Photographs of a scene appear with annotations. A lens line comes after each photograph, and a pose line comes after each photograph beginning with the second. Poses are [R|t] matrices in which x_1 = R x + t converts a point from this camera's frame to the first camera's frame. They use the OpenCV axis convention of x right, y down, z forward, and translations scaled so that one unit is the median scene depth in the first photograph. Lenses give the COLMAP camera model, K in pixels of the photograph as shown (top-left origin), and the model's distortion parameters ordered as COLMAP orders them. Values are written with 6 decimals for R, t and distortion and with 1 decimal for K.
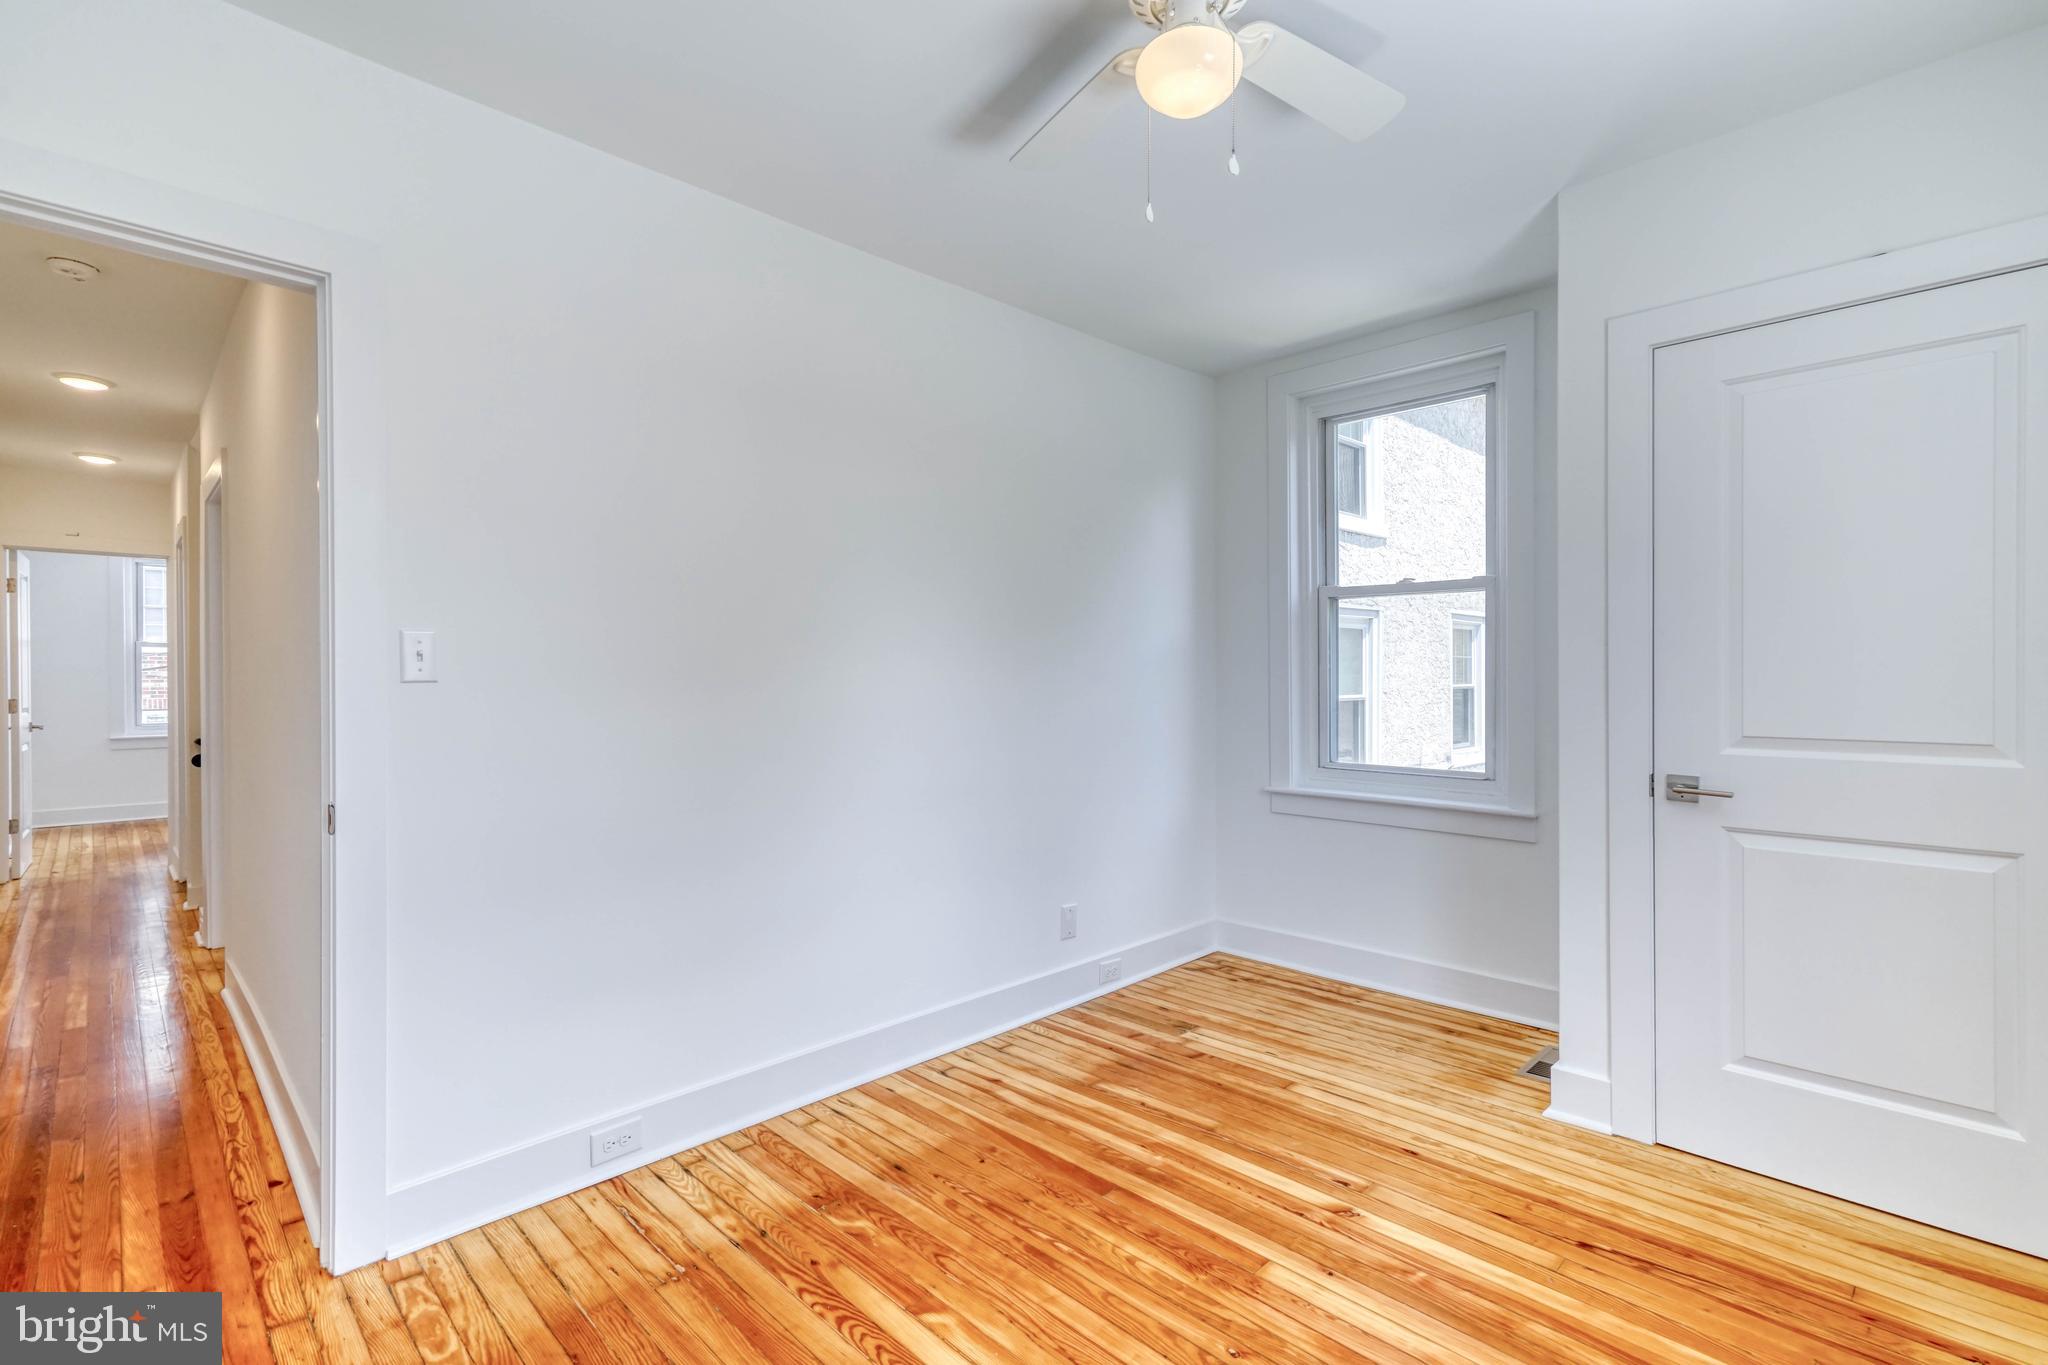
lens RADIAL K [[937.2, 0, 1014.0], [0, 937.2, 681.6], [0, 0, 1]] dist [0.000957, 0.004702]
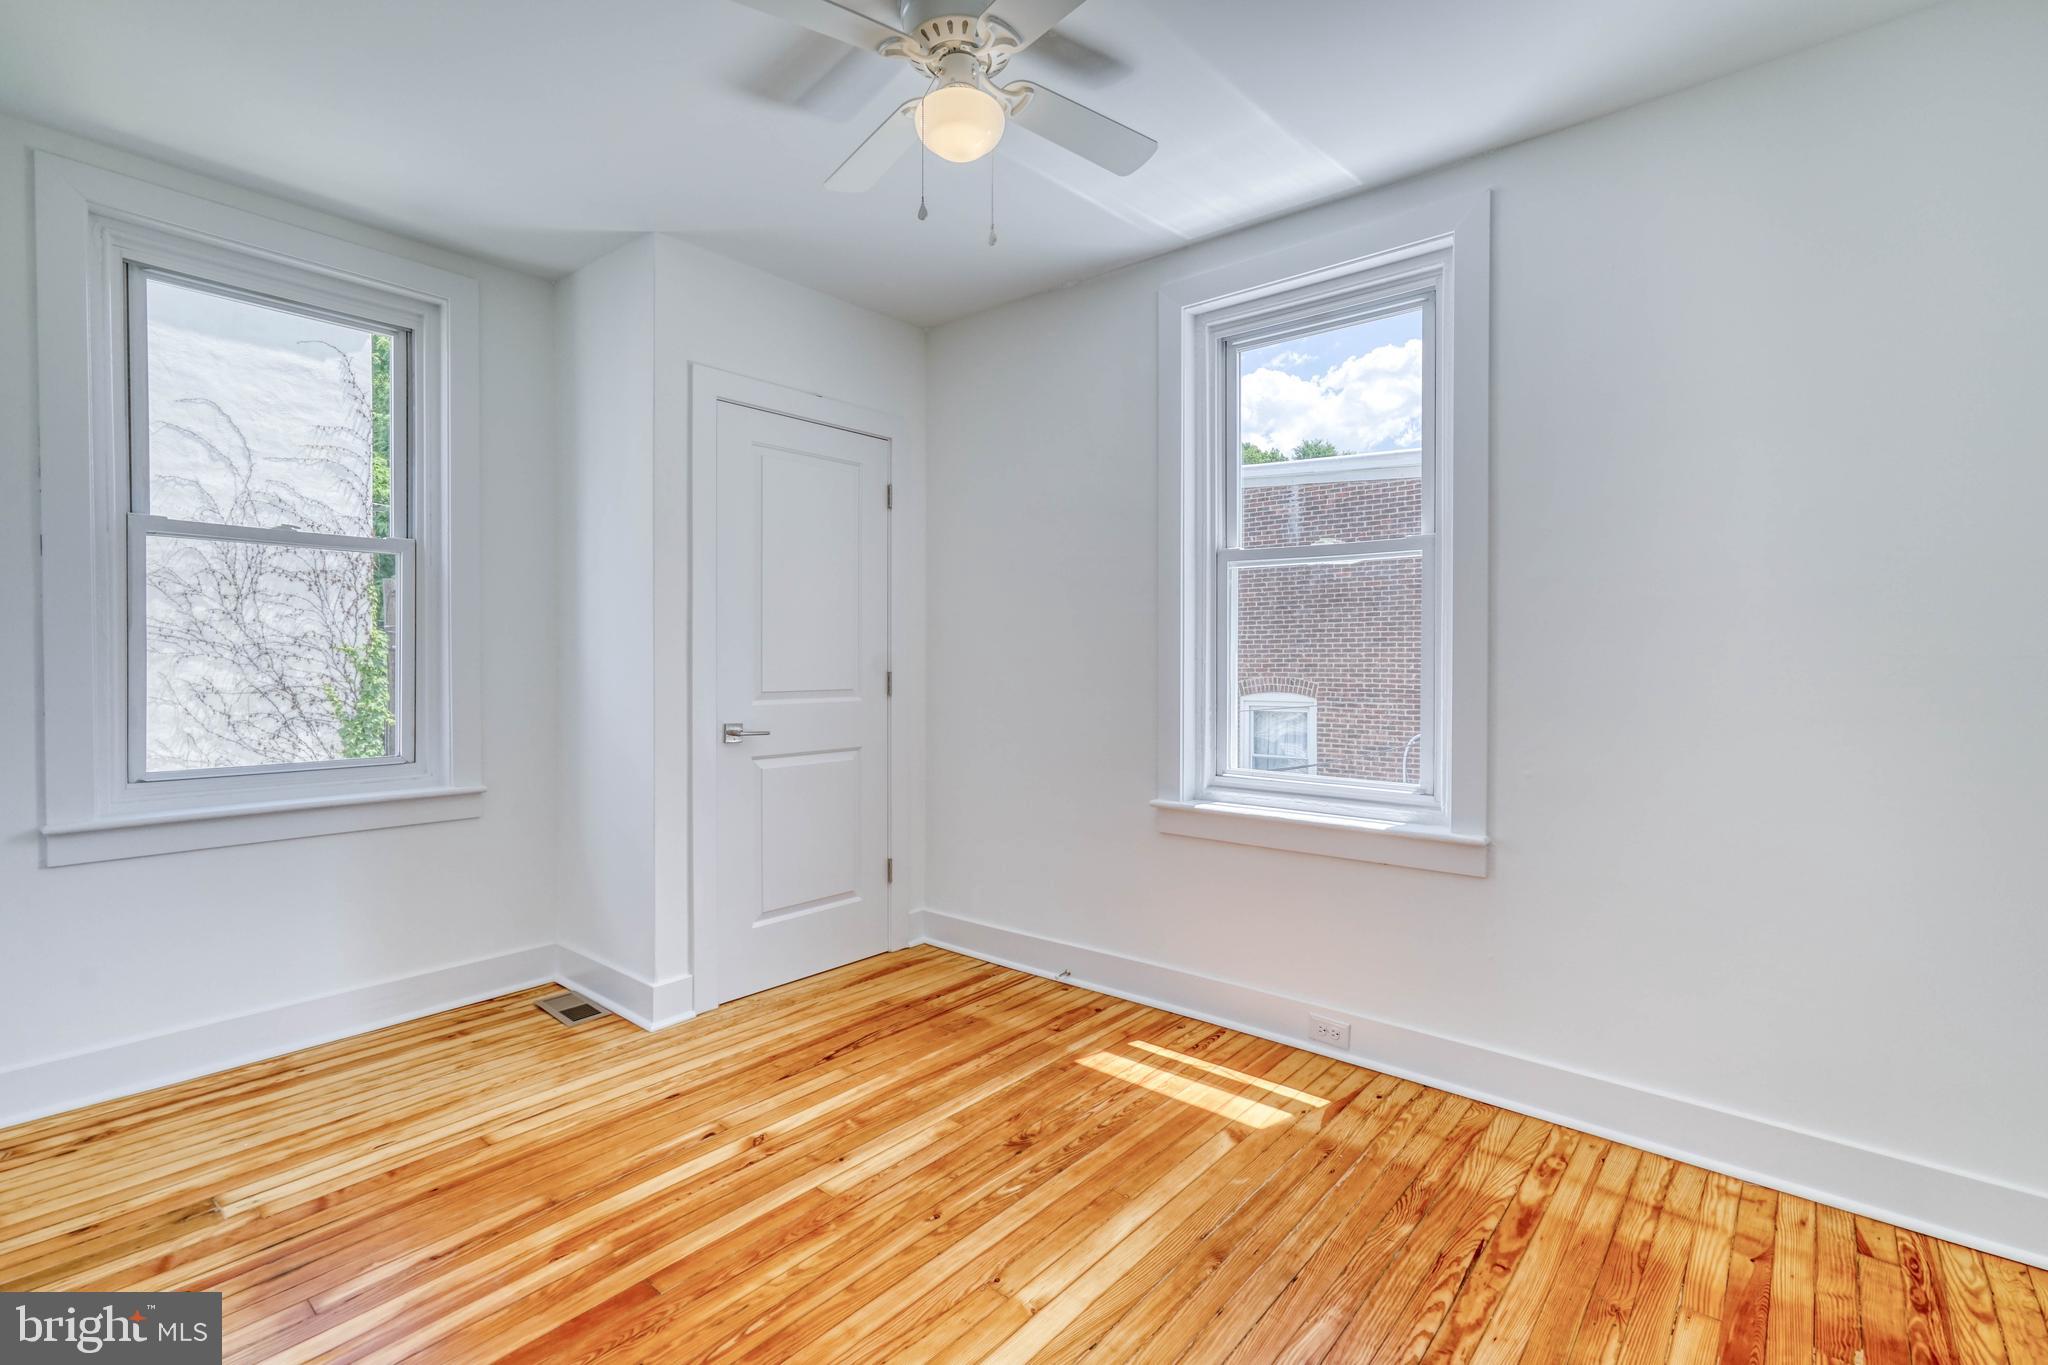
lens RADIAL K [[937.2, 0, 1027.2], [0, 937.2, 667.1], [0, 0, 1]] dist [0.000957, 0.004702]
pose [[-0.100619, -0.004843, 0.994913, -0.677818], [0.004563, 0.999975, 0.005329, 0.013549], [-0.994915, 0.005076, -0.100594, 0.716345]]
